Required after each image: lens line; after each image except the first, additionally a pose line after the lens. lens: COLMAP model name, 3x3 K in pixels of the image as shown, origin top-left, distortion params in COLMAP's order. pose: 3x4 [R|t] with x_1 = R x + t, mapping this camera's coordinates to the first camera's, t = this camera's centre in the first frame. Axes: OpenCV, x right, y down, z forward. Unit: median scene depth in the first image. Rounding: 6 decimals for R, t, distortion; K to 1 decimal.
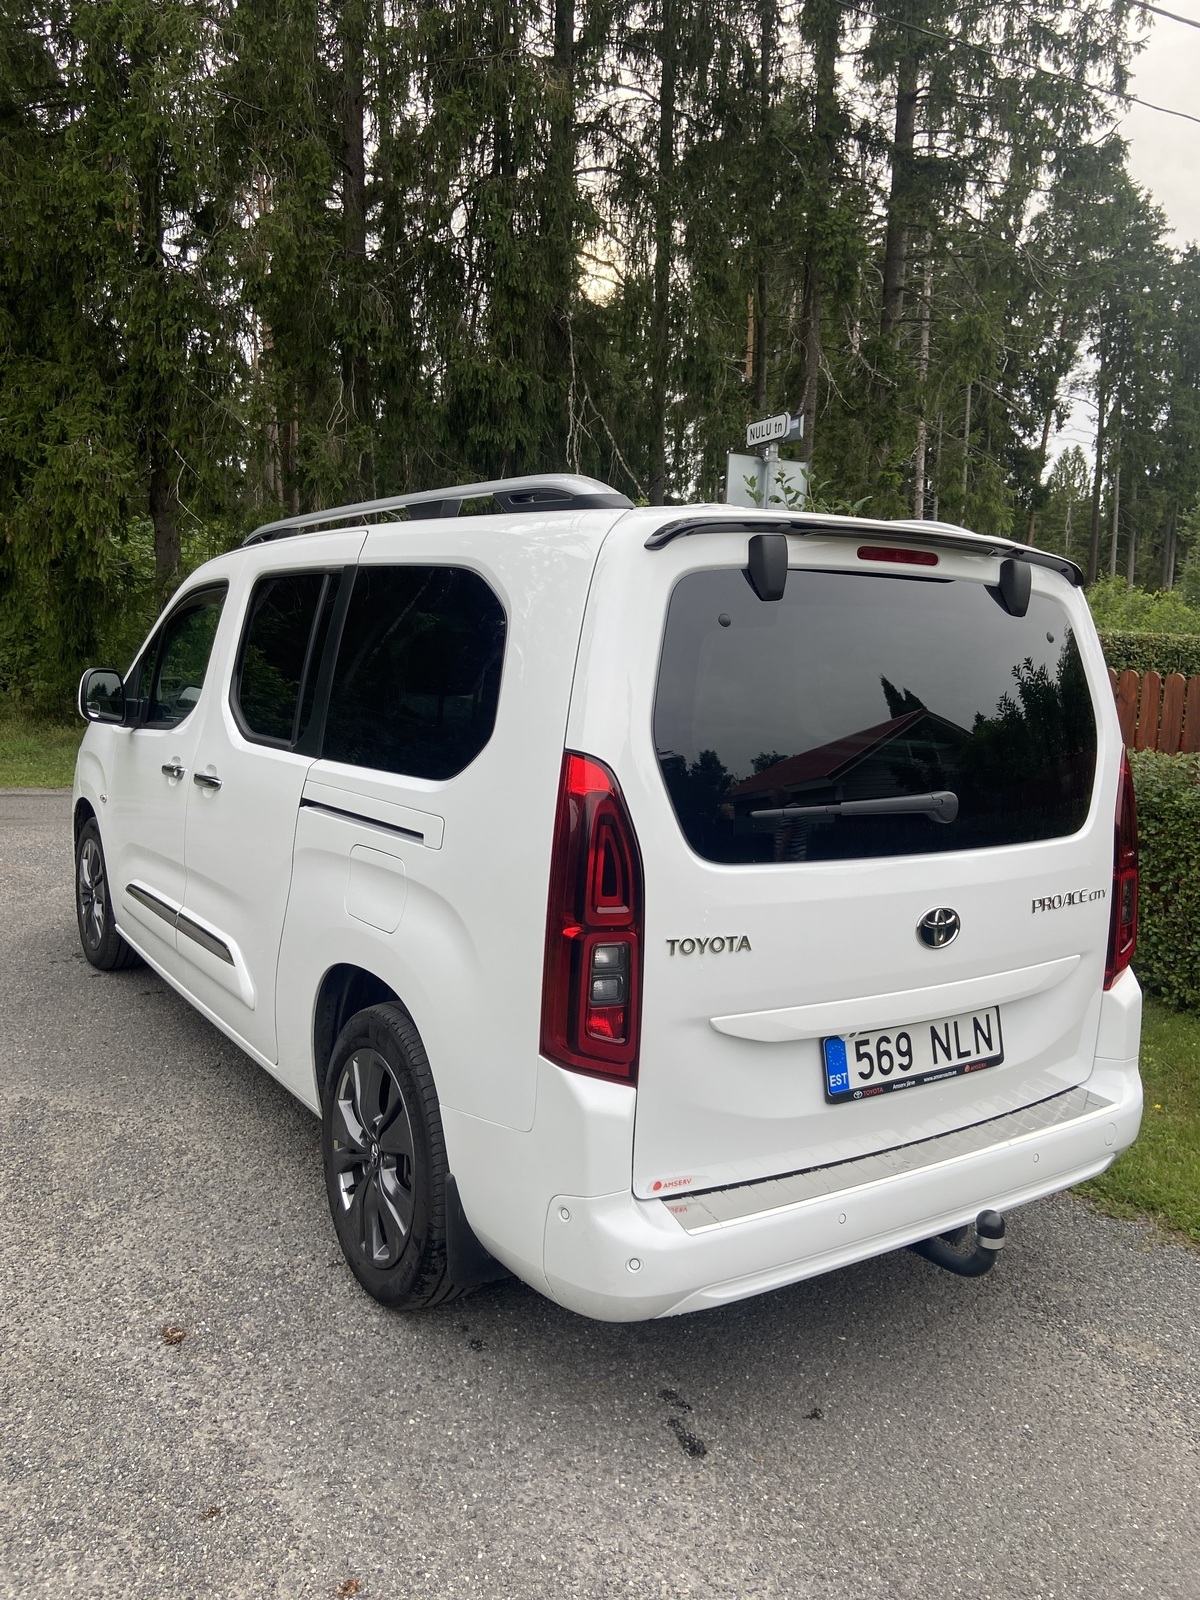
lens RADIAL K [[1293.3, 0, 600.0], [0, 1293.3, 800.0], [0, 0, 1]] dist [-0.002954, -0.006720]
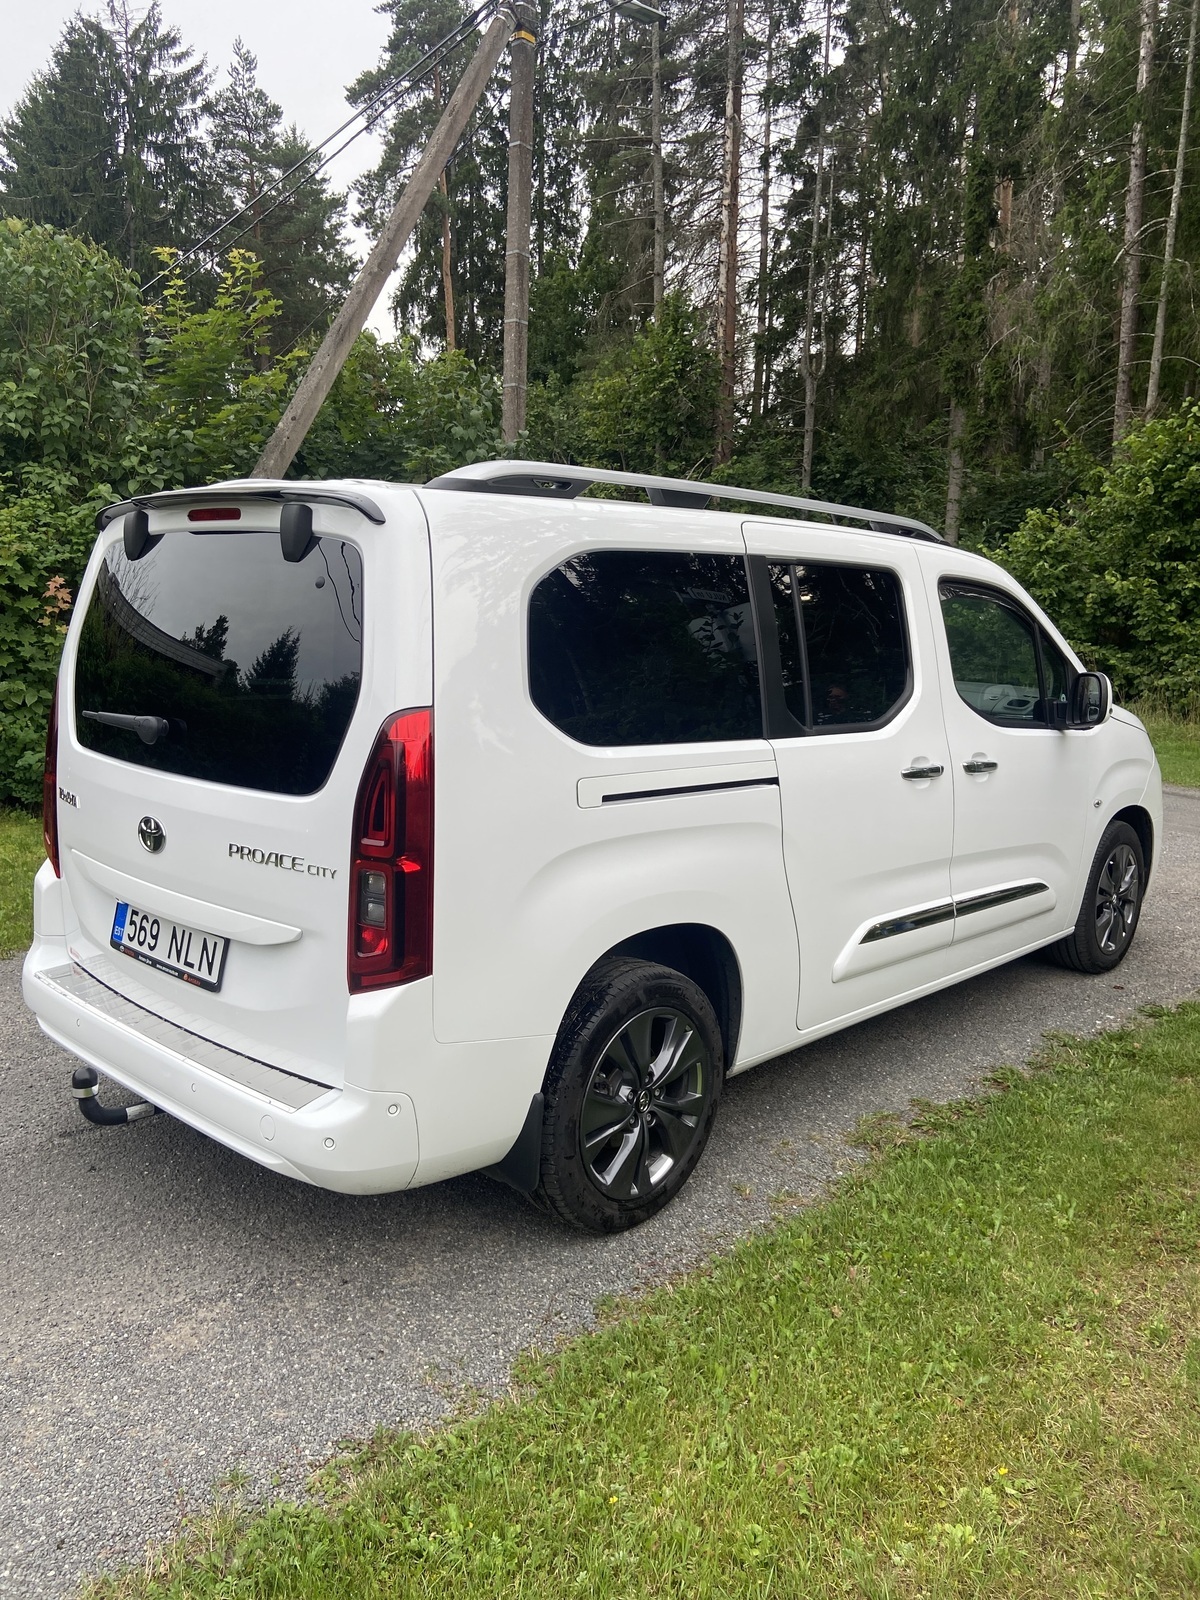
lens RADIAL K [[1293.3, 0, 600.0], [0, 1293.3, 800.0], [0, 0, 1]] dist [-0.002954, -0.006720]
pose [[0.203285, 0.116870, -0.972120, 1.398626], [-0.146440, 0.985312, 0.087833, -0.087665], [0.968107, 0.124502, 0.217413, 1.079251]]
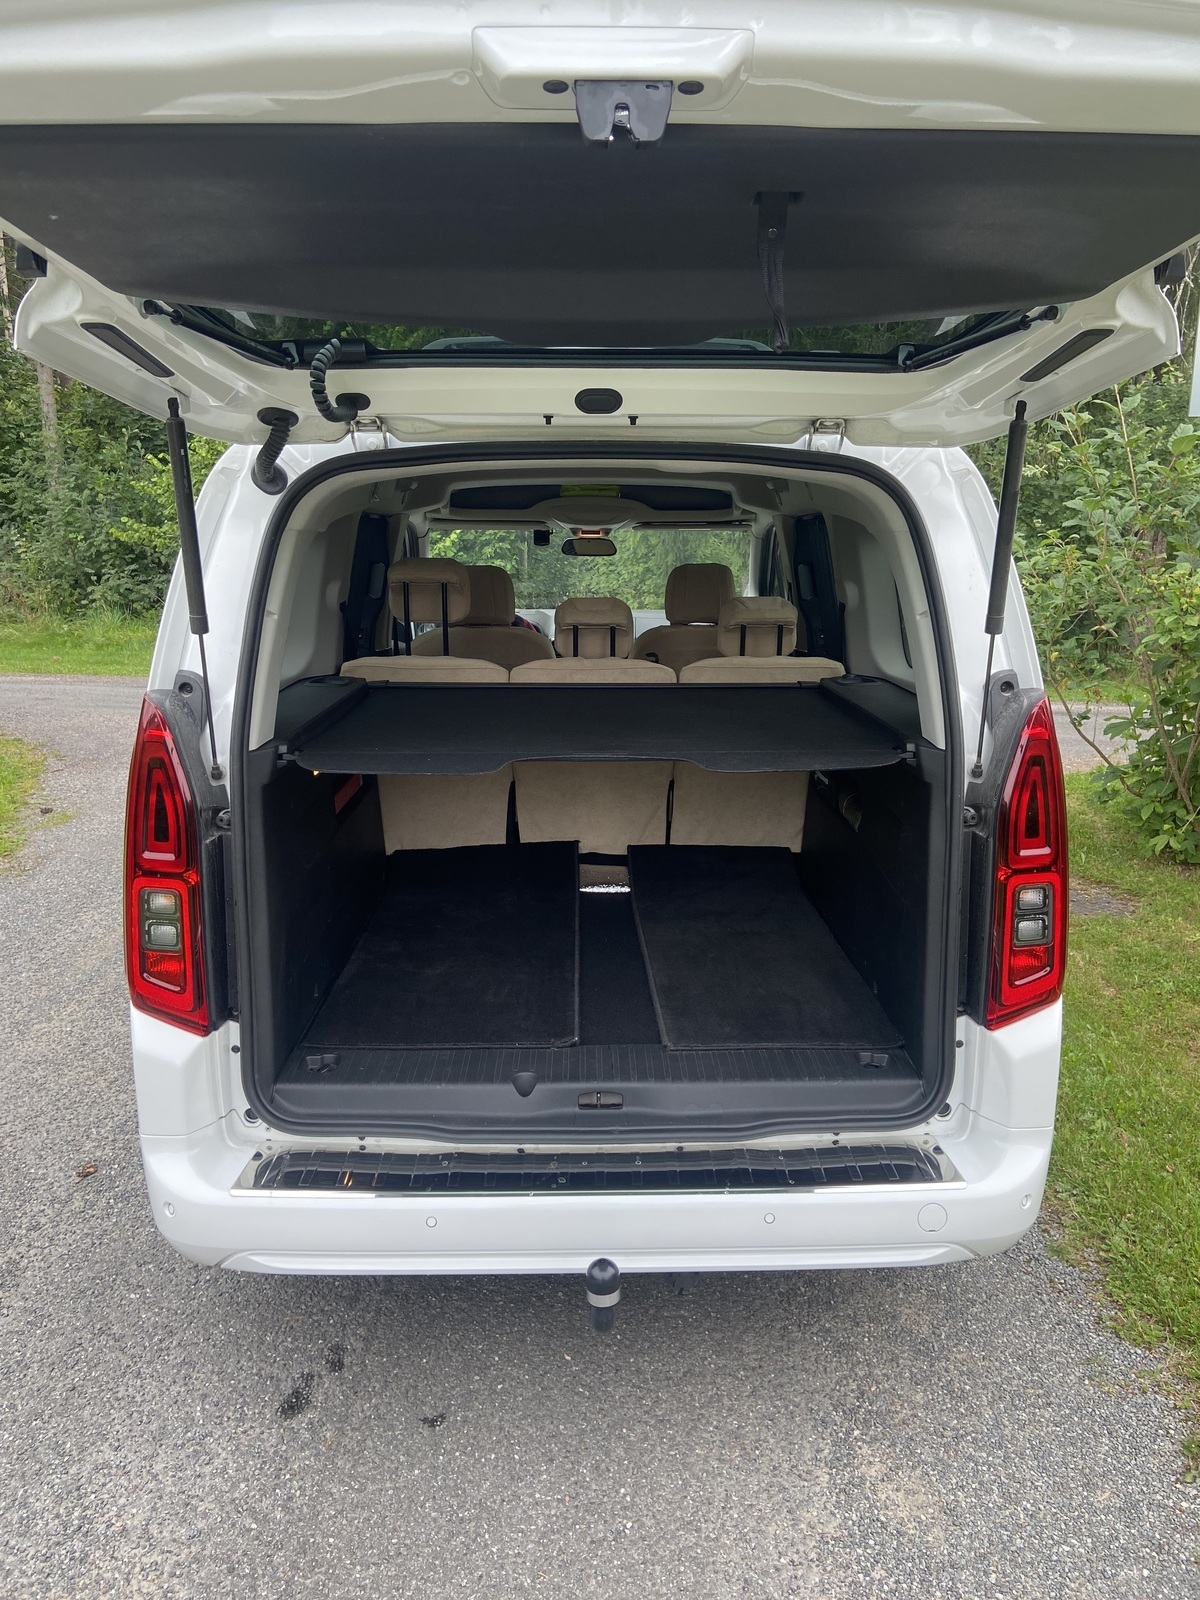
lens RADIAL K [[1293.3, 0, 600.0], [0, 1293.3, 800.0], [0, 0, 1]] dist [-0.002954, -0.006720]
pose [[0.830280, 0.089571, -0.550102, 0.676502], [-0.041003, 0.994144, 0.099986, -0.059806], [0.555836, -0.060460, 0.829090, 0.298000]]
